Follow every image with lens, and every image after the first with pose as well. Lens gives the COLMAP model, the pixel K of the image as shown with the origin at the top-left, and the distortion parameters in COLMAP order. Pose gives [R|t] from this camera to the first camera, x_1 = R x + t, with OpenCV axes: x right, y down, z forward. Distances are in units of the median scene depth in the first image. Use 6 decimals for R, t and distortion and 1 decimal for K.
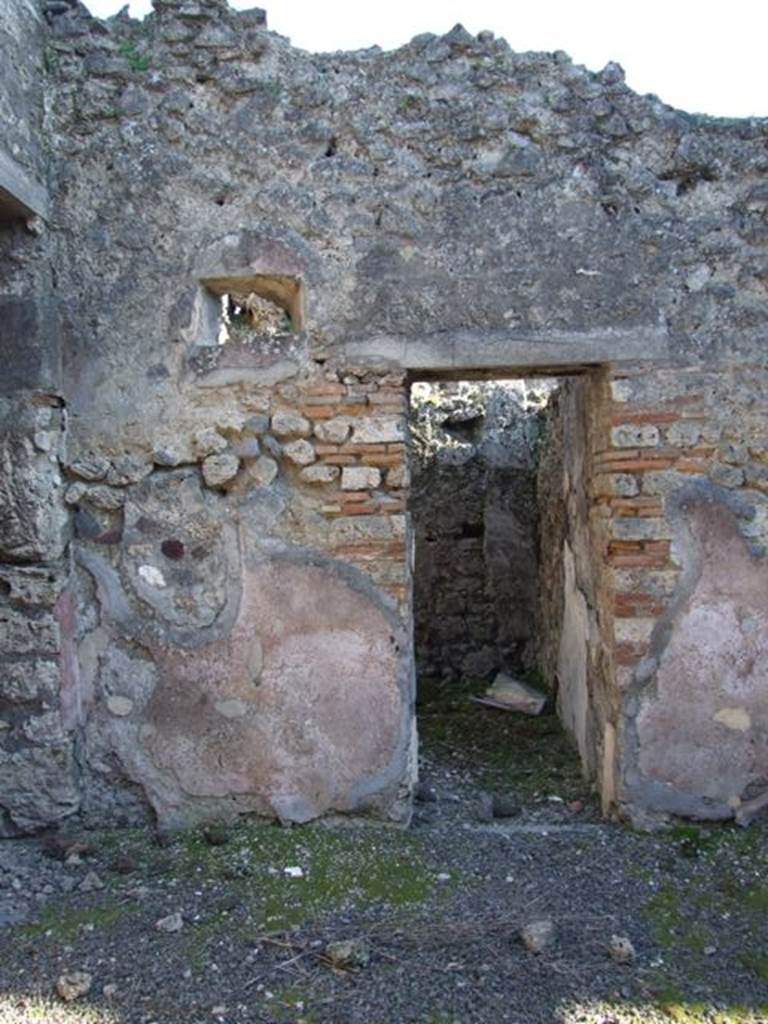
lens RADIAL K [[851.1, 0, 379.6], [0, 851.1, 513.0], [0, 0, 1]] dist [-0.062963, 0.058660]
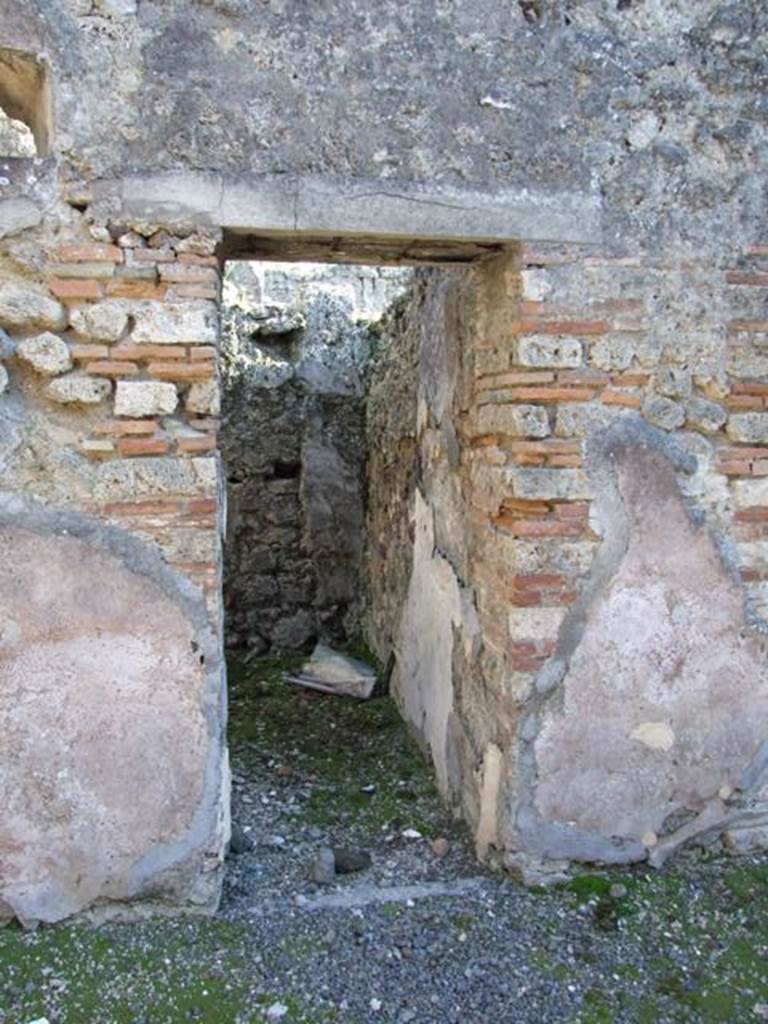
lens RADIAL K [[851.1, 0, 378.9], [0, 851.1, 512.4], [0, 0, 1]] dist [-0.062963, 0.058660]
pose [[0.969492, 0.003618, 0.245098, -0.008080], [-0.023957, 0.996503, 0.080054, -0.010918], [-0.243951, -0.083483, 0.966188, 0.336881]]
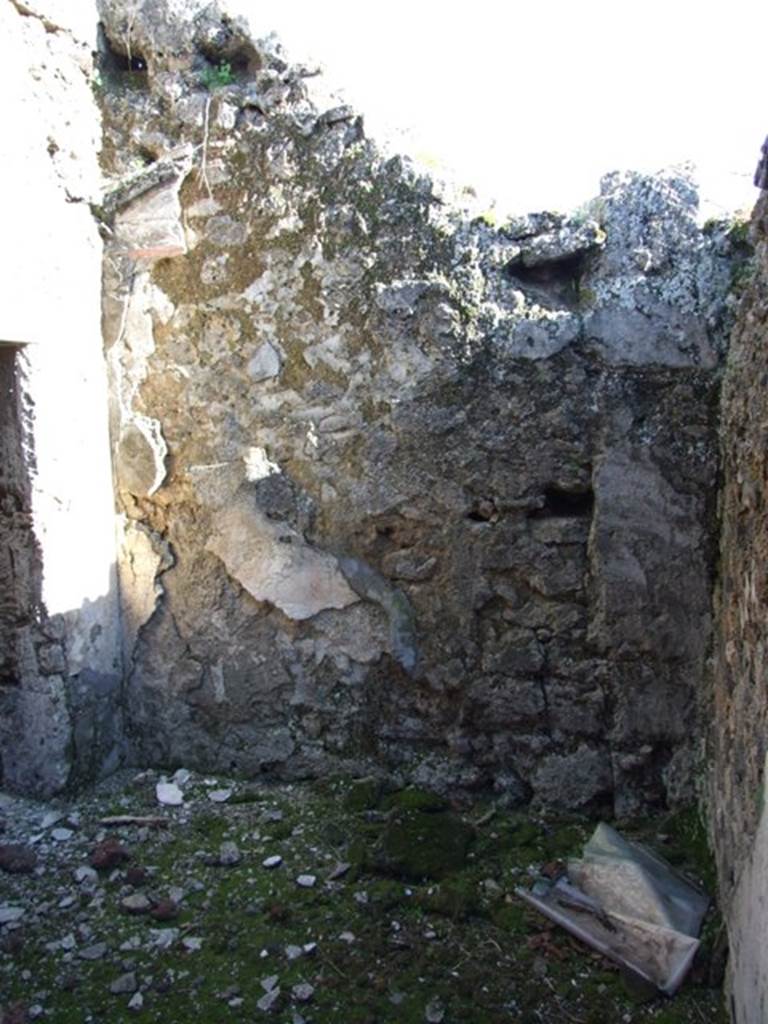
lens RADIAL K [[819.5, 0, 376.6], [0, 819.5, 512.6], [0, 0, 1]] dist [-0.048489, 0.030684]
pose [[0.969482, 0.042159, -0.241510, 0.207016], [-0.017847, 0.994626, 0.101982, -0.030745], [0.244512, -0.094559, 0.965025, 0.965399]]
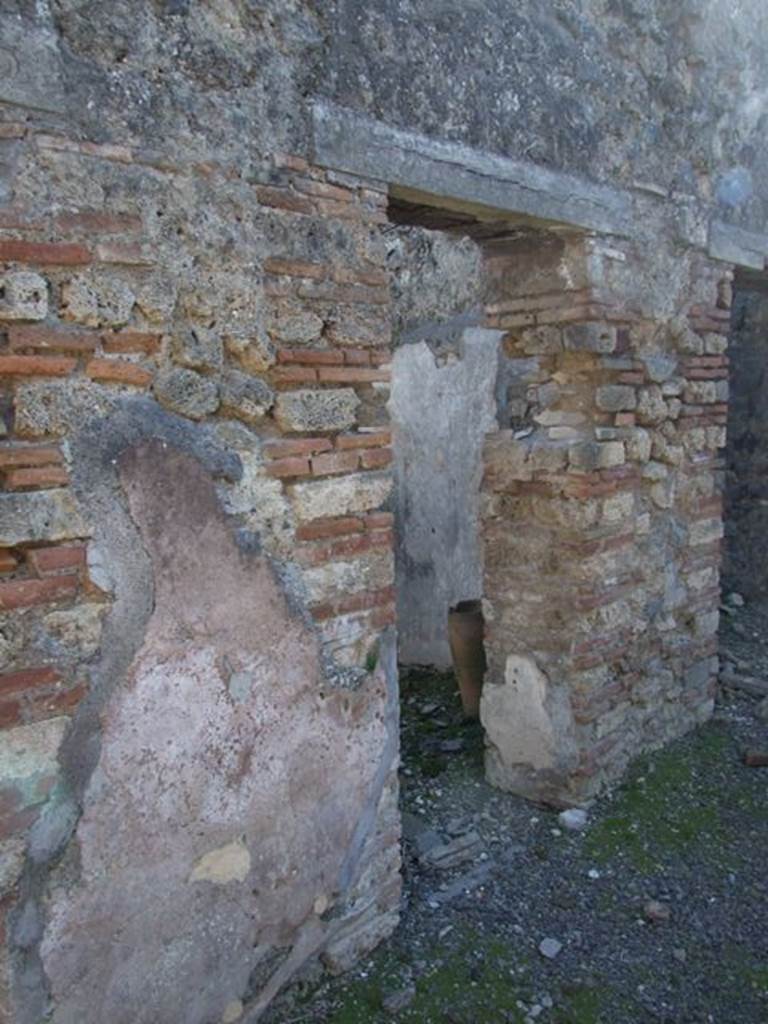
lens RADIAL K [[851.1, 0, 379.9], [0, 851.1, 511.5], [0, 0, 1]] dist [-0.062963, 0.058660]
pose [[0.682758, -0.082209, 0.726005, 0.125034], [0.034569, 0.996172, 0.080292, -0.011593], [-0.729827, -0.029722, 0.682986, 0.572828]]
